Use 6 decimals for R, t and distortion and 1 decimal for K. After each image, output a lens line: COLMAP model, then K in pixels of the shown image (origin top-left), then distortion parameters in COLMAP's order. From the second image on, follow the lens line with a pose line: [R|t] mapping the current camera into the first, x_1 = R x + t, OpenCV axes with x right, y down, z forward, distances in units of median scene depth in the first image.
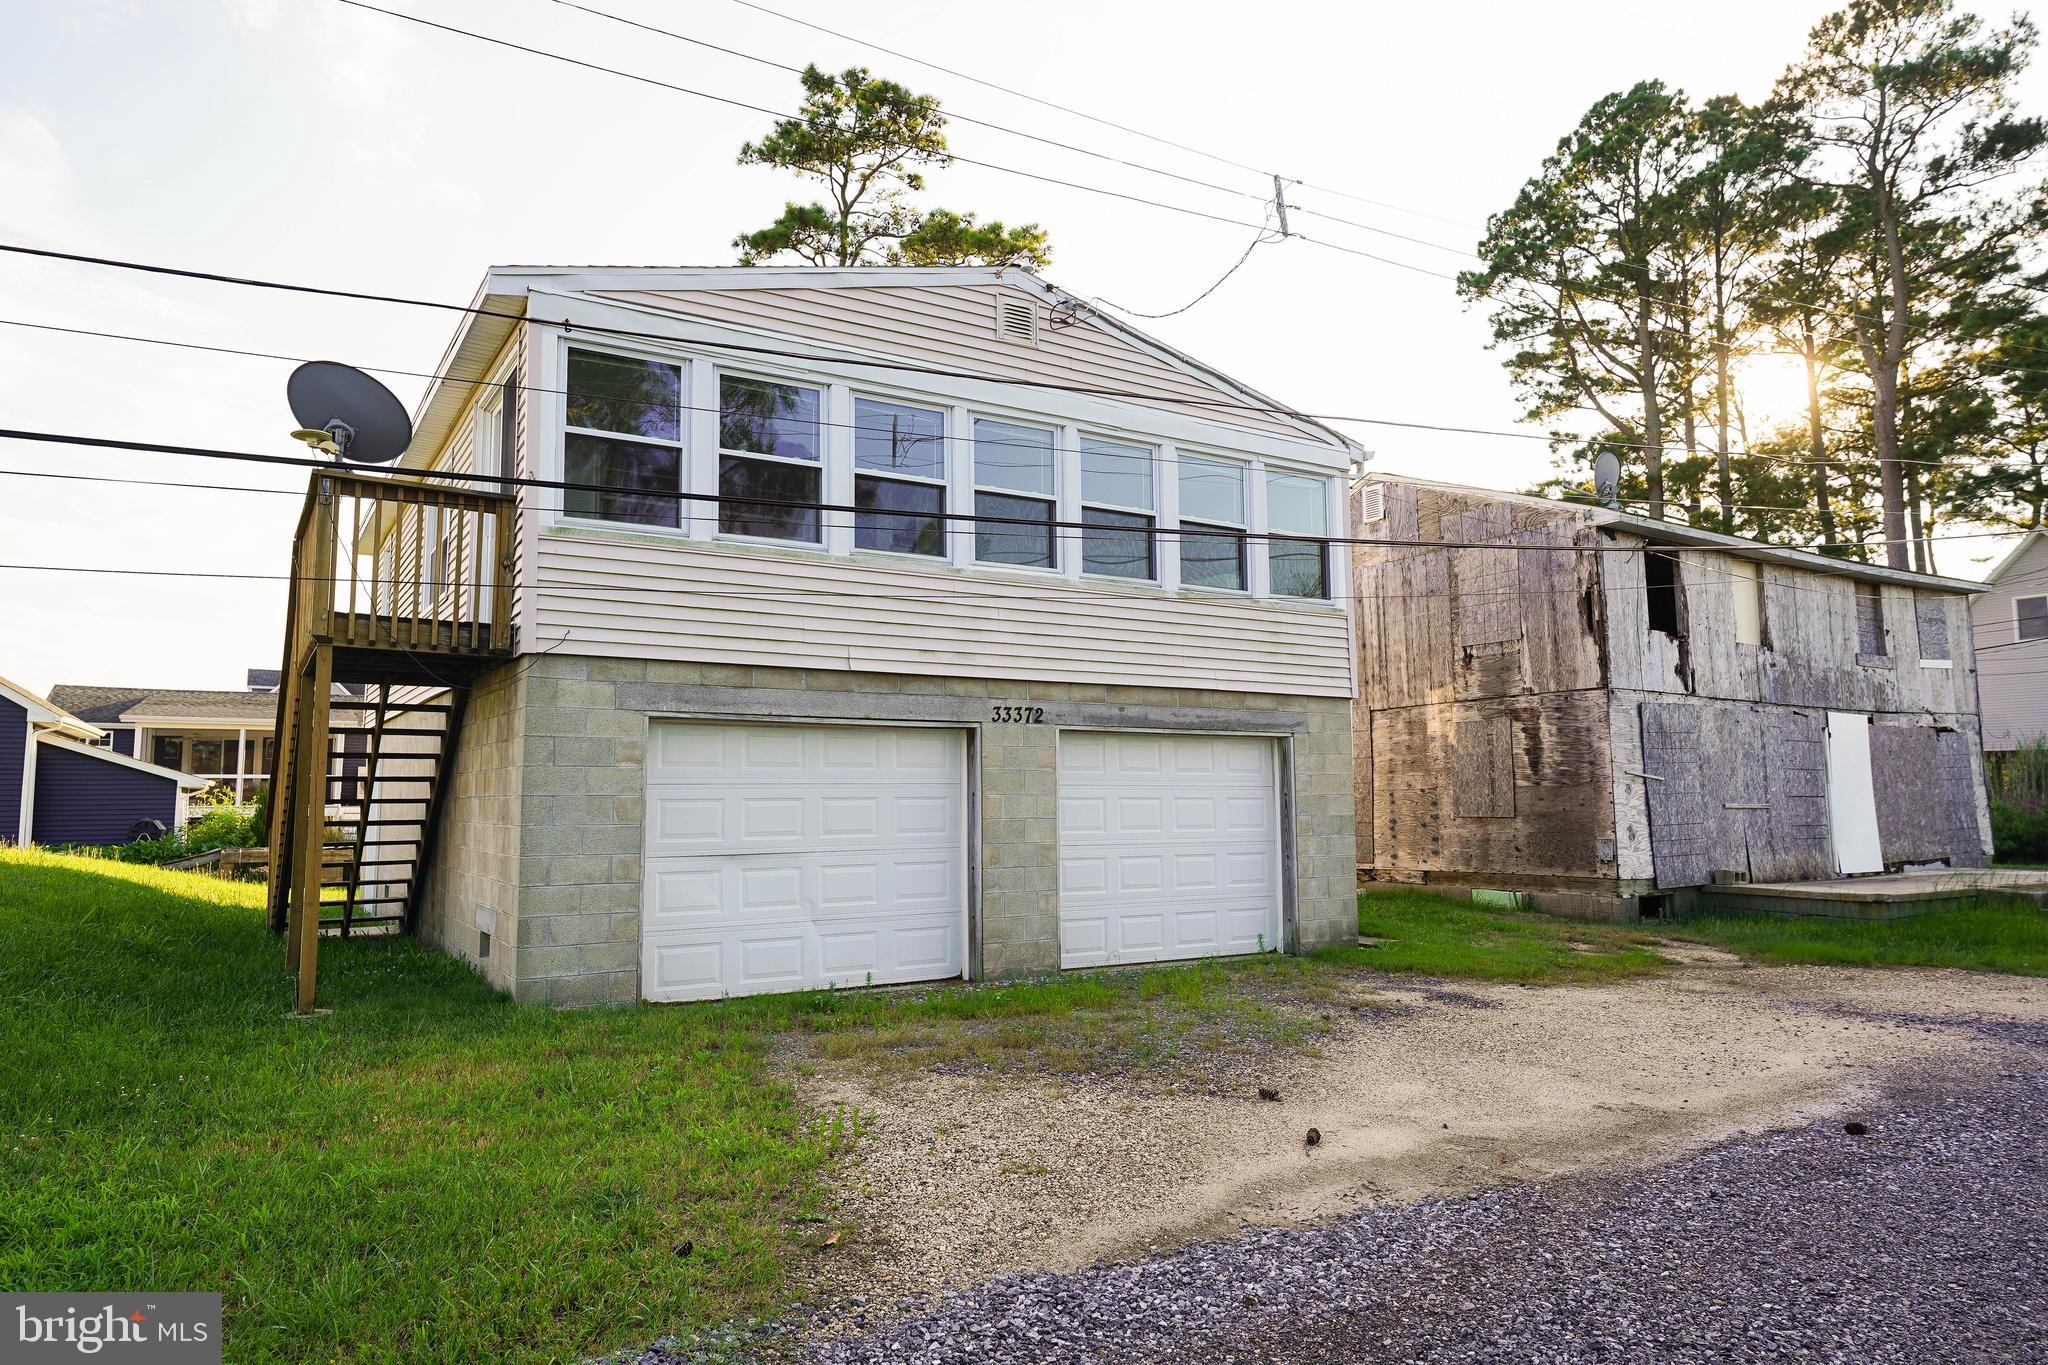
lens RADIAL K [[1238.8, 0, 1023.7], [0, 1238.8, 671.6], [0, 0, 1]] dist [0.014816, -0.007660]
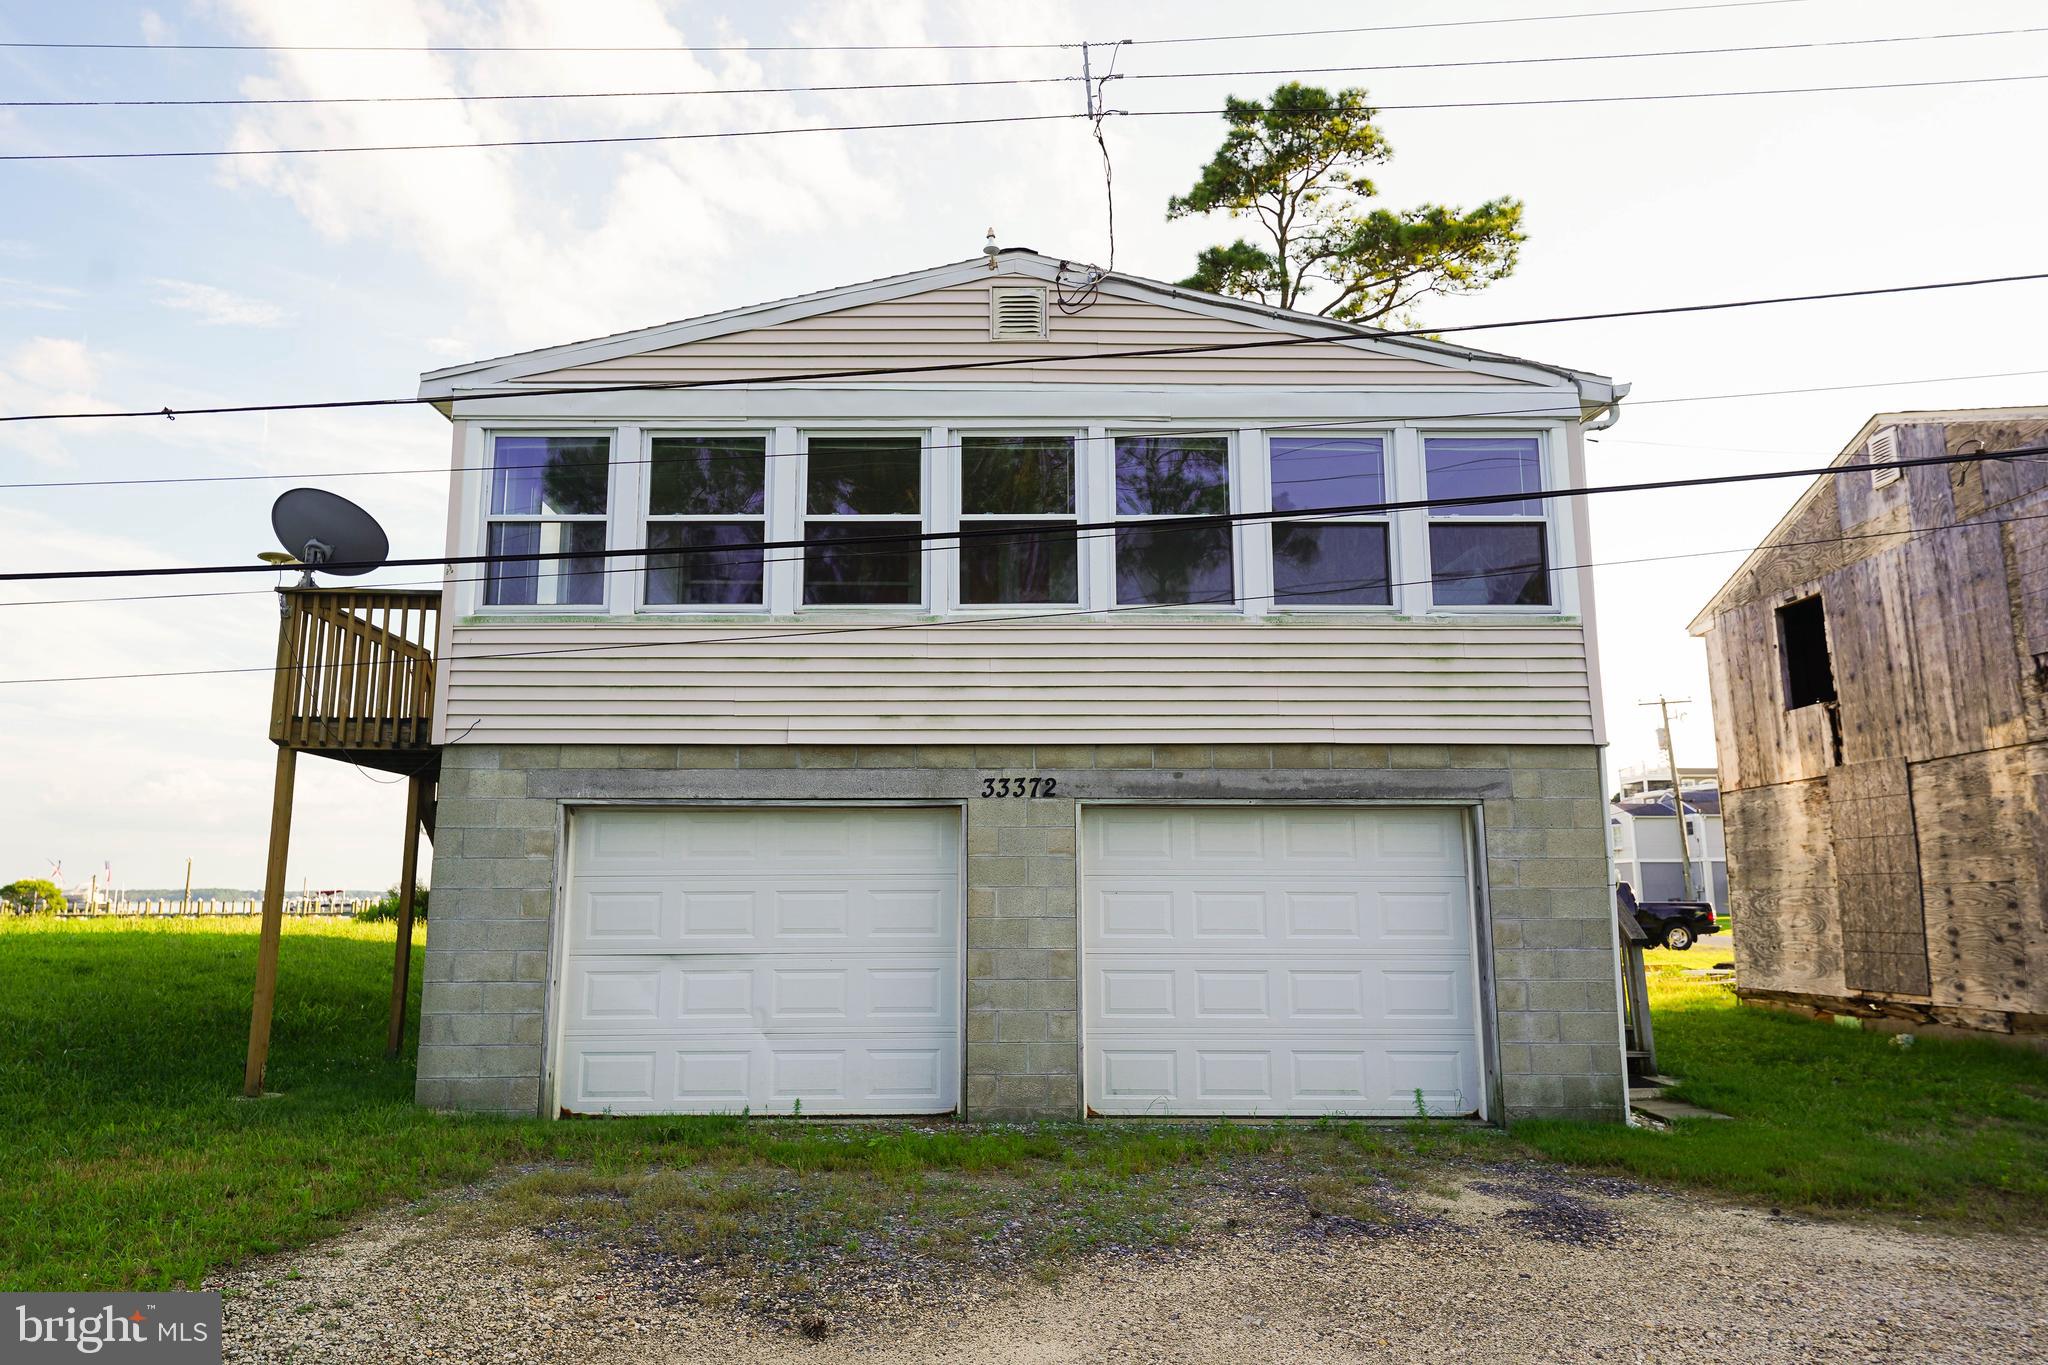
lens RADIAL K [[1309.8, 0, 1003.9], [0, 1309.8, 667.3], [0, 0, 1]] dist [0.020842, 0.002245]
pose [[0.858682, -0.084944, -0.505420, 0.421229], [0.050125, 0.995361, -0.082127, 0.026144], [0.510051, 0.045187, 0.858956, 0.254236]]
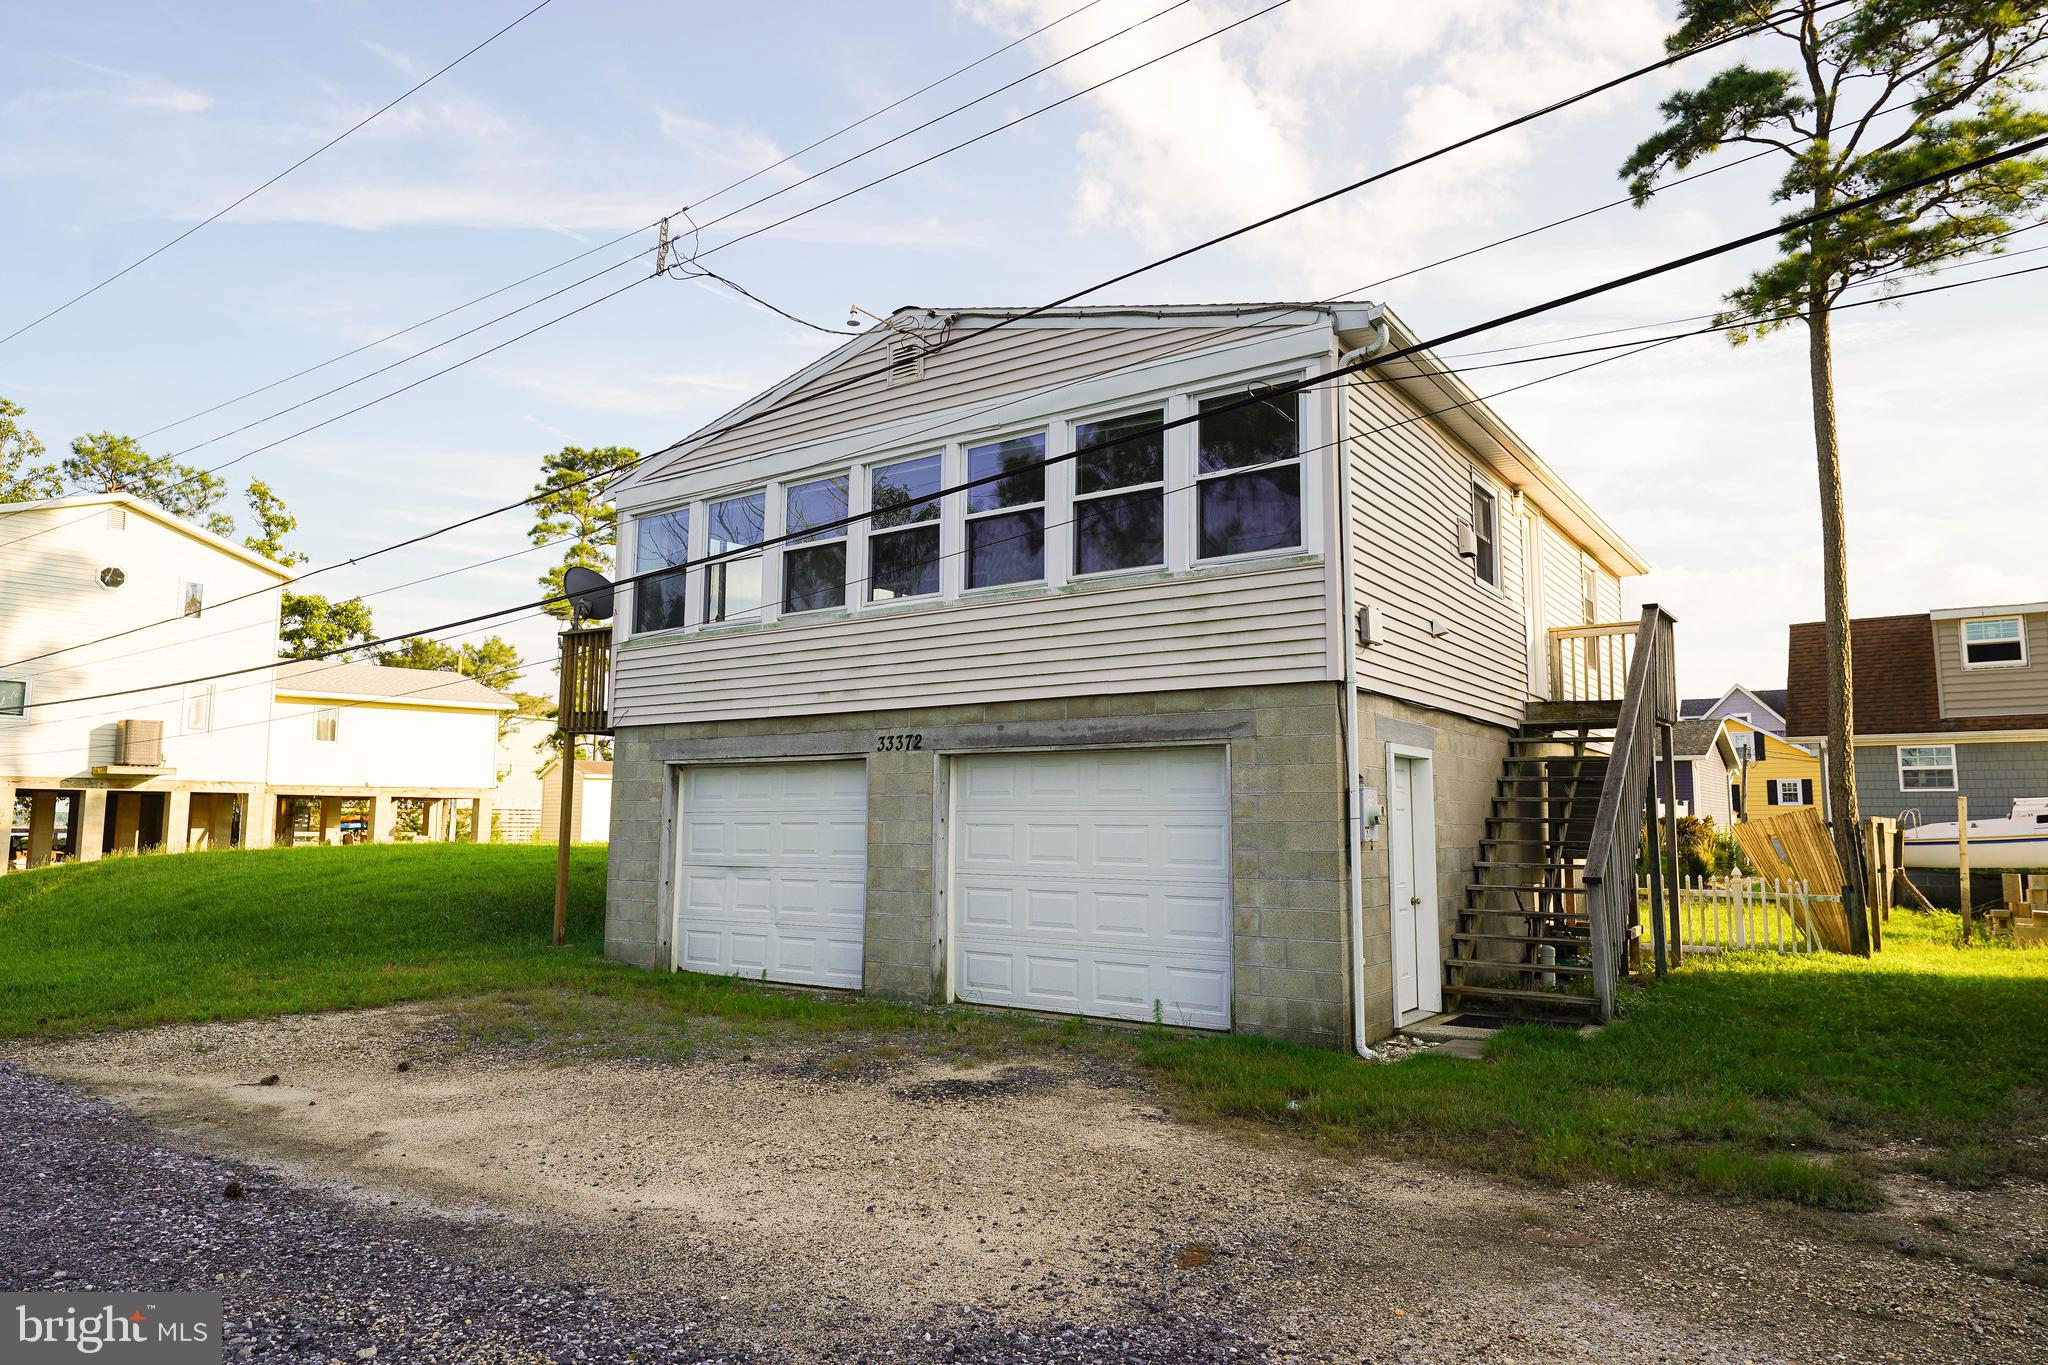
lens RADIAL K [[1352.1, 0, 996.2], [0, 1352.1, 648.4], [0, 0, 1]] dist [0.029640, 0.001073]
pose [[0.361393, -0.115065, -0.925287, 1.064151], [0.090941, 0.991975, -0.087839, 0.062539], [0.927968, -0.052402, 0.368957, 0.656777]]
